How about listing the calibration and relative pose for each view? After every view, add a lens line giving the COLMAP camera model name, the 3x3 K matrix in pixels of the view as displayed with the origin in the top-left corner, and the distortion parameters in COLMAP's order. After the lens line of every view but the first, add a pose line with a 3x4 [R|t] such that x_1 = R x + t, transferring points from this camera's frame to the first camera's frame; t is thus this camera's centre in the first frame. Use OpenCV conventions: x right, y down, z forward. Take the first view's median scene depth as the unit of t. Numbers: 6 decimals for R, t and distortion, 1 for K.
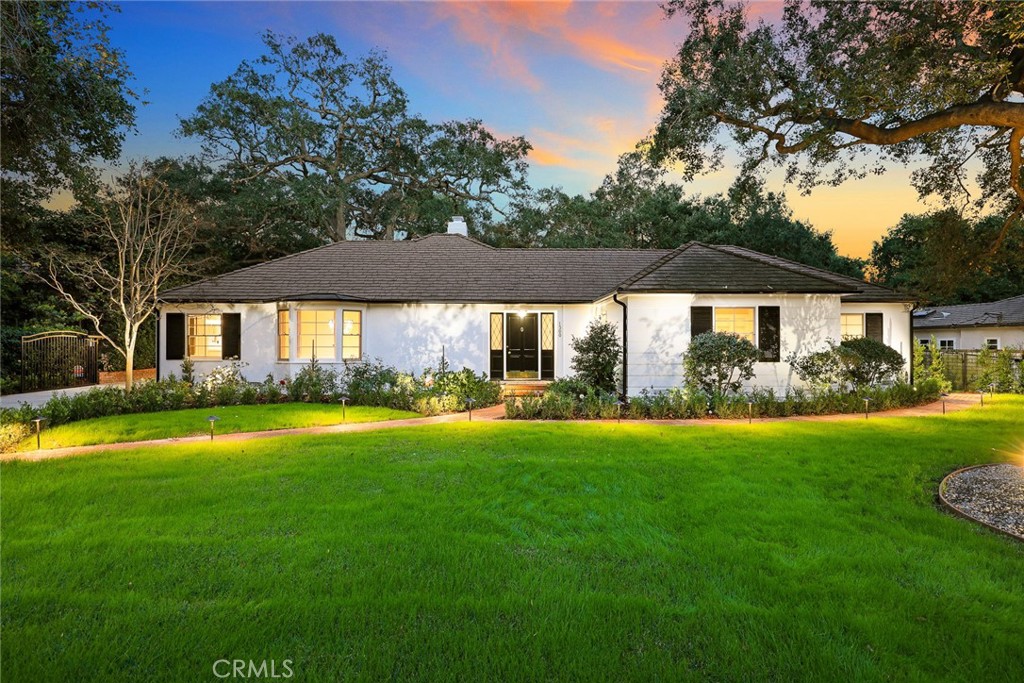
lens RADIAL K [[512.4, 0, 519.7], [0, 512.4, 344.1], [0, 0, 1]] dist [0.002537, 0.000332]
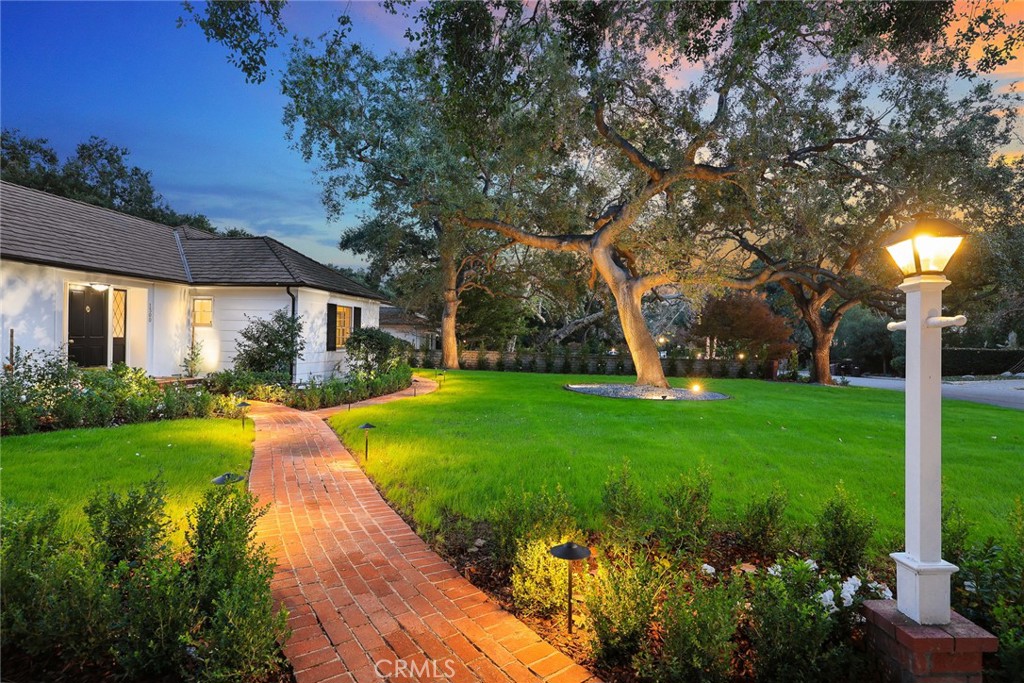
lens RADIAL K [[531.0, 0, 513.2], [0, 531.0, 341.1], [0, 0, 1]] dist [-0.001789, 0.000017]
pose [[0.187389, 0.003280, 0.982280, -0.642132], [-0.023348, 0.999727, 0.001116, 0.001711], [-0.982008, -0.023143, 0.187415, 0.284592]]
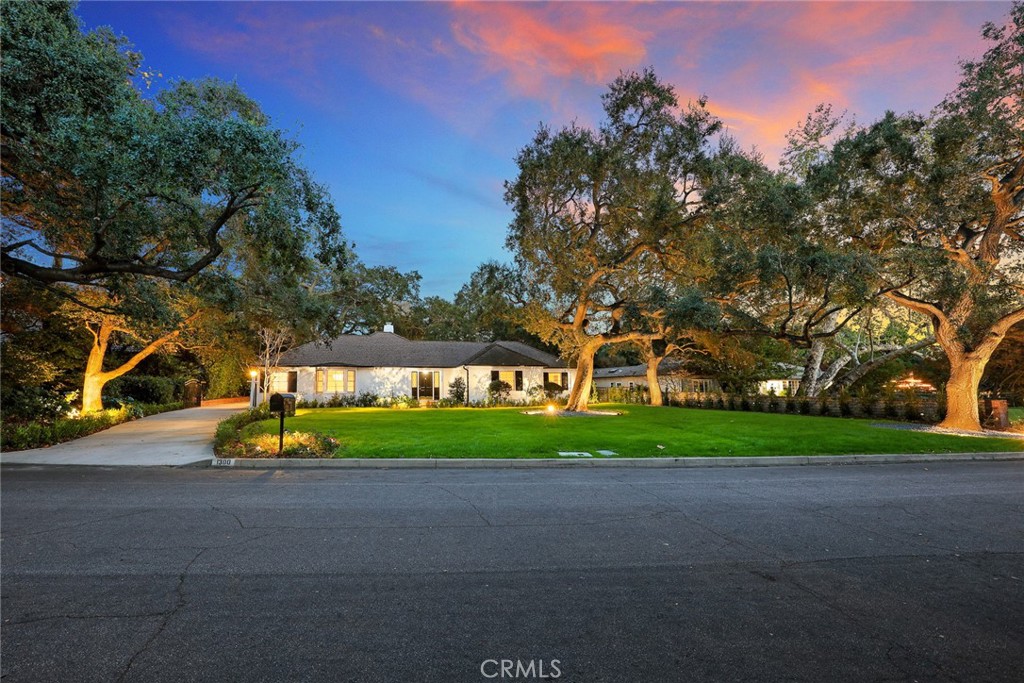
lens RADIAL K [[414.9, 0, 511.4], [0, 414.9, 365.6], [0, 0, 1]] dist [-0.000810, -0.000573]
pose [[0.962348, 0.008292, 0.271695, -0.138193], [0.006352, 0.998576, -0.052975, 0.014858], [-0.271748, 0.052706, 0.960924, -0.958916]]
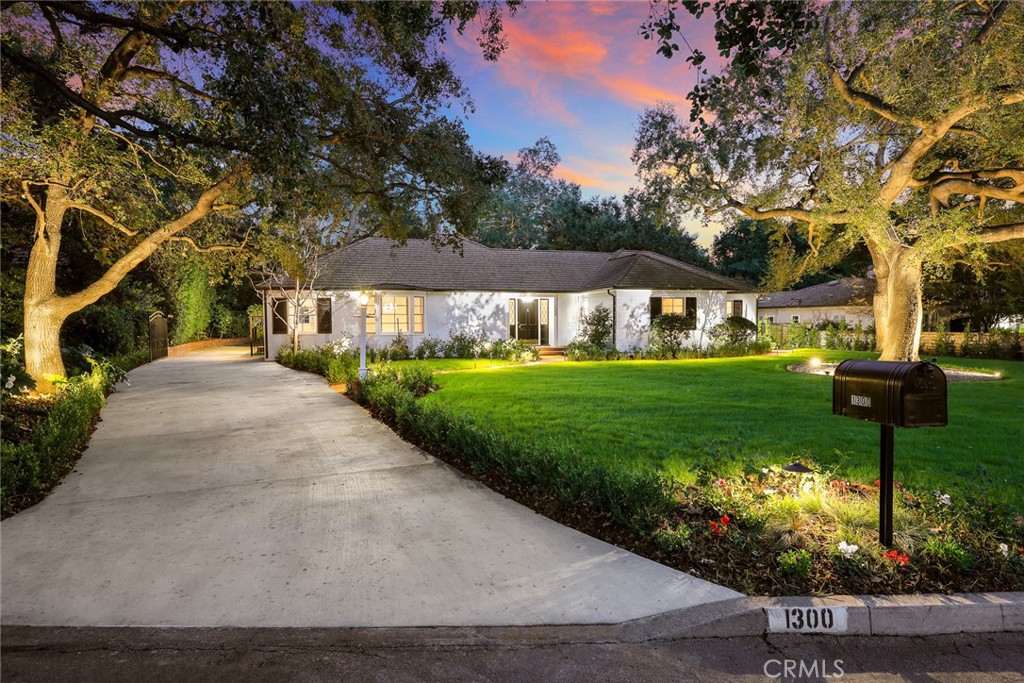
lens RADIAL K [[557.5, 0, 516.5], [0, 557.5, 350.3], [0, 0, 1]] dist [0.006819, 0.000370]
pose [[0.958913, -0.020678, 0.282946, -0.486809], [0.006691, 0.998711, 0.050310, 0.003857], [-0.283622, -0.046349, 0.957815, -0.501989]]
